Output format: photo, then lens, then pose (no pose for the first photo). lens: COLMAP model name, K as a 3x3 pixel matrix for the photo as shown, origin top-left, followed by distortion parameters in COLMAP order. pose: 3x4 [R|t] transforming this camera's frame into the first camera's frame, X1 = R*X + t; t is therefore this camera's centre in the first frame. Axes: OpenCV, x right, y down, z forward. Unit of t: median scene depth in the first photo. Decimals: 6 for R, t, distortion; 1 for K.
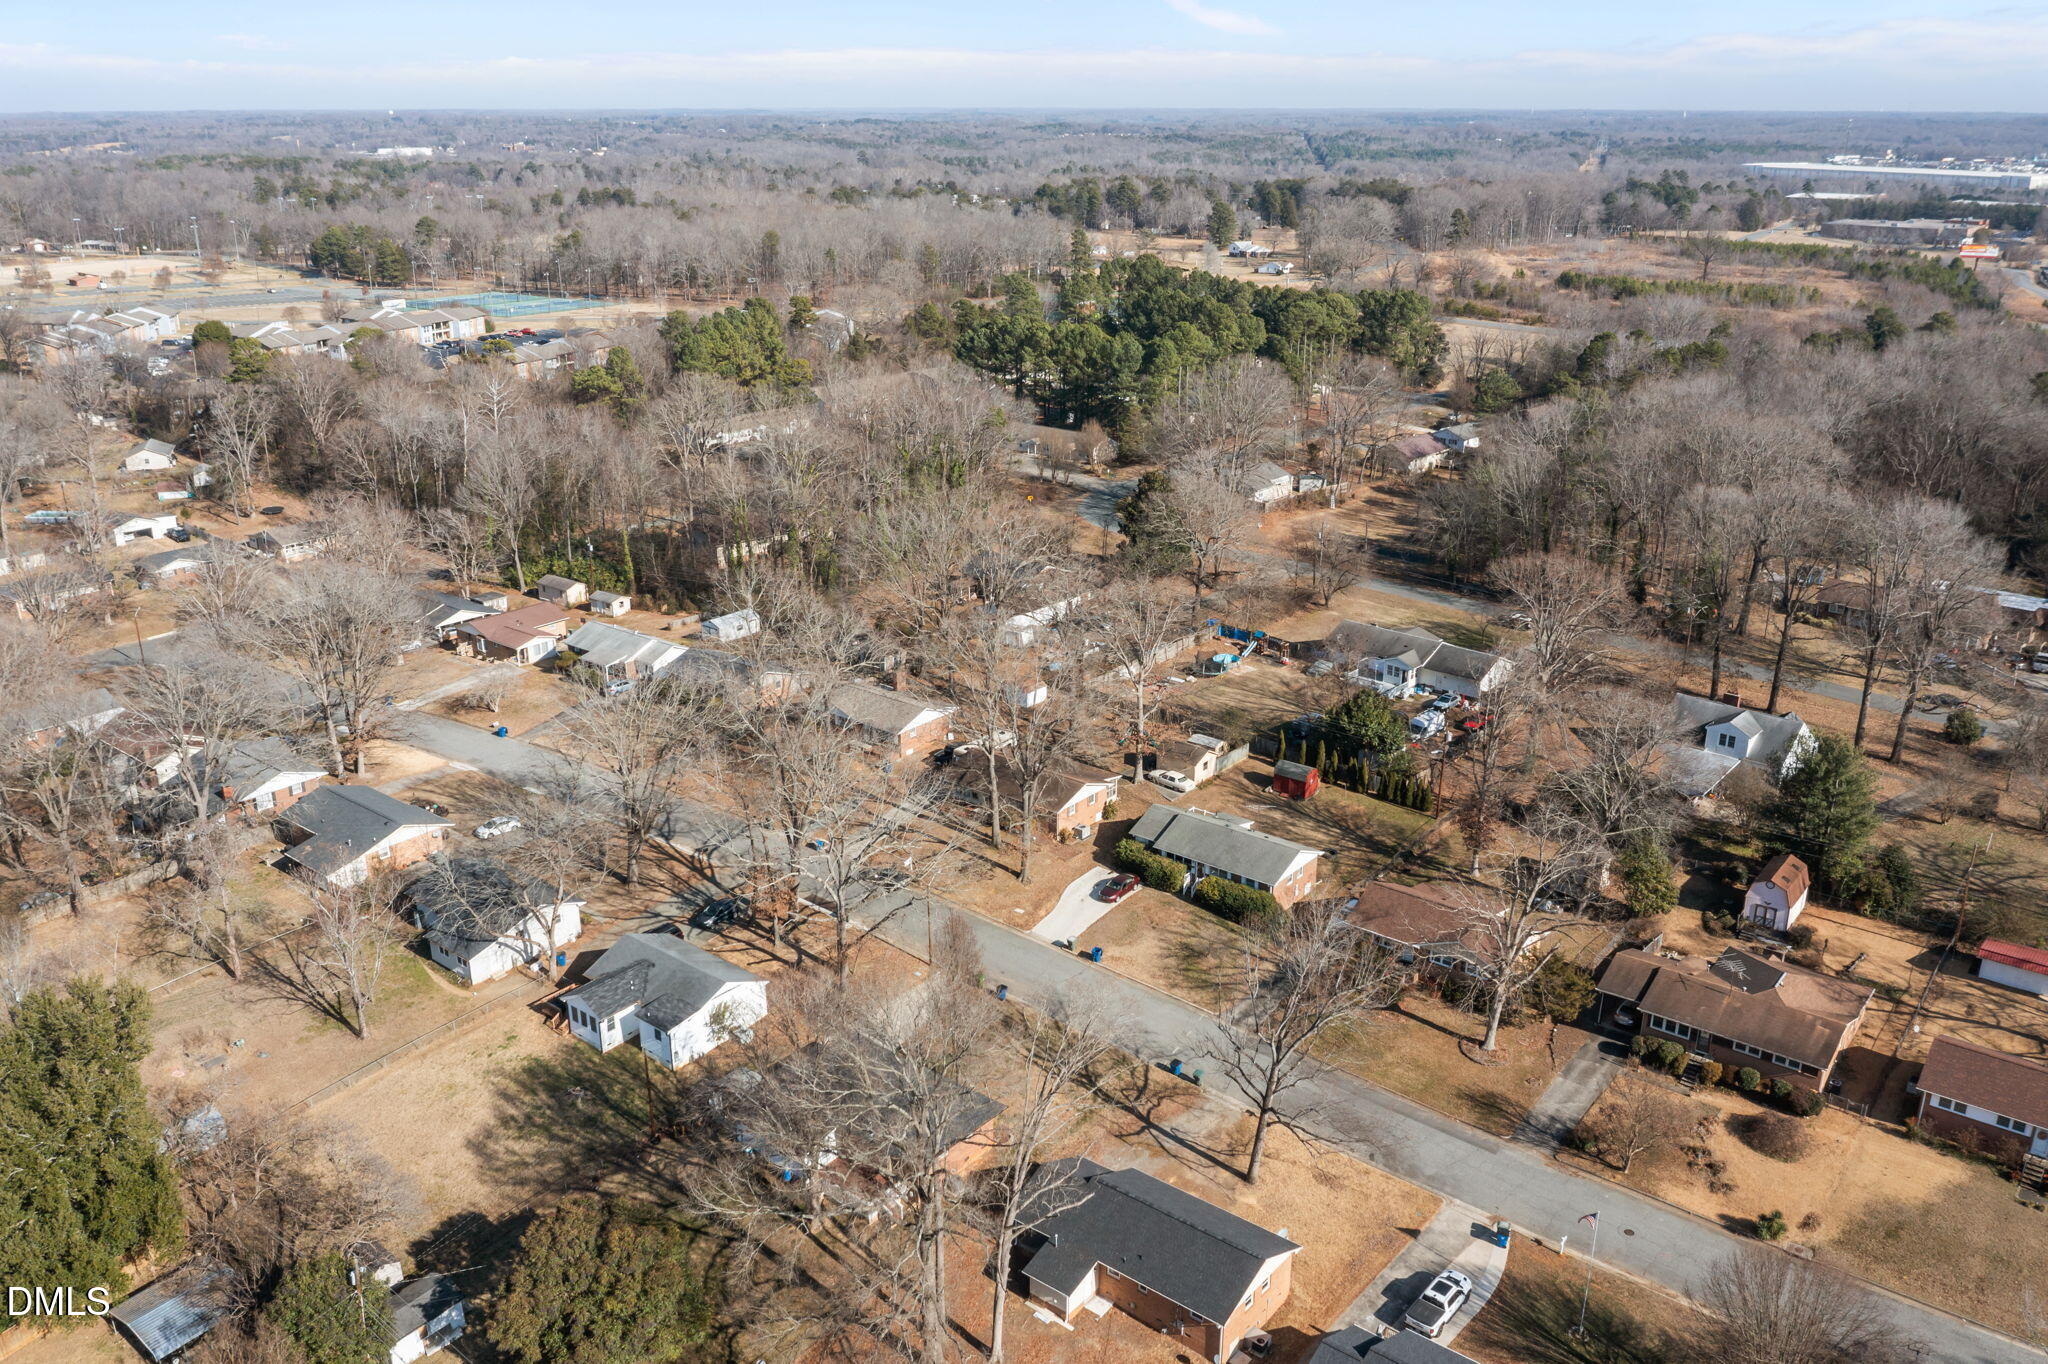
lens RADIAL K [[1556.9, 0, 1024.4], [0, 1556.9, 683.5], [0, 0, 1]] dist [-0.026093, -0.002268]
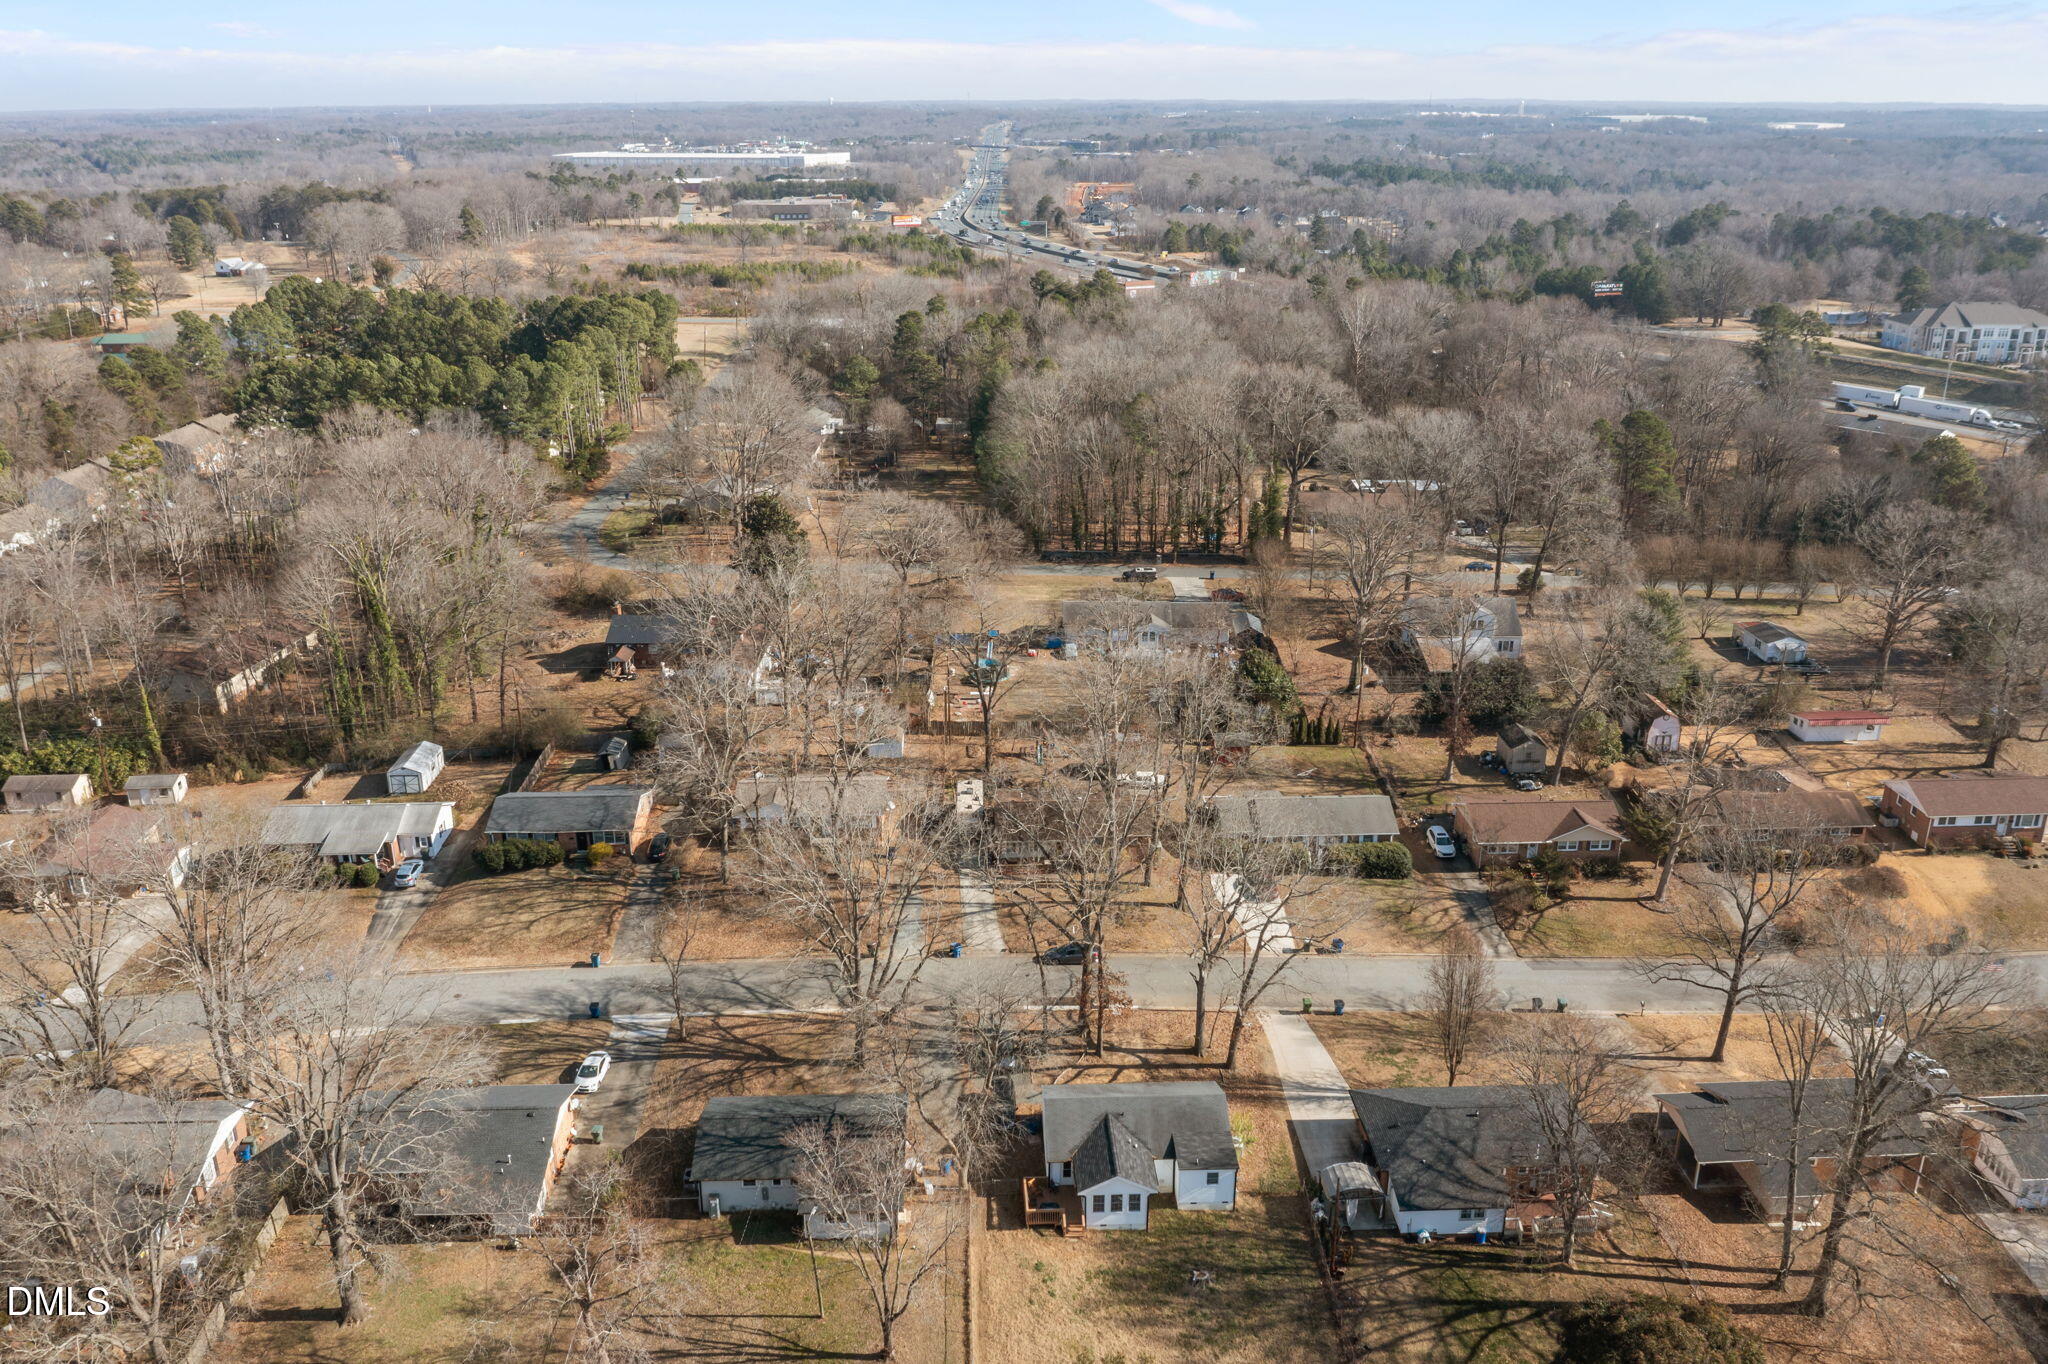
lens RADIAL K [[1556.9, 0, 1024.4], [0, 1556.9, 681.6], [0, 0, 1]] dist [-0.026093, -0.002268]
pose [[0.764529, -0.226737, 0.603395, -0.558146], [0.225867, 0.970976, 0.078679, -0.095905], [-0.603722, 0.076135, 0.793551, 0.258905]]
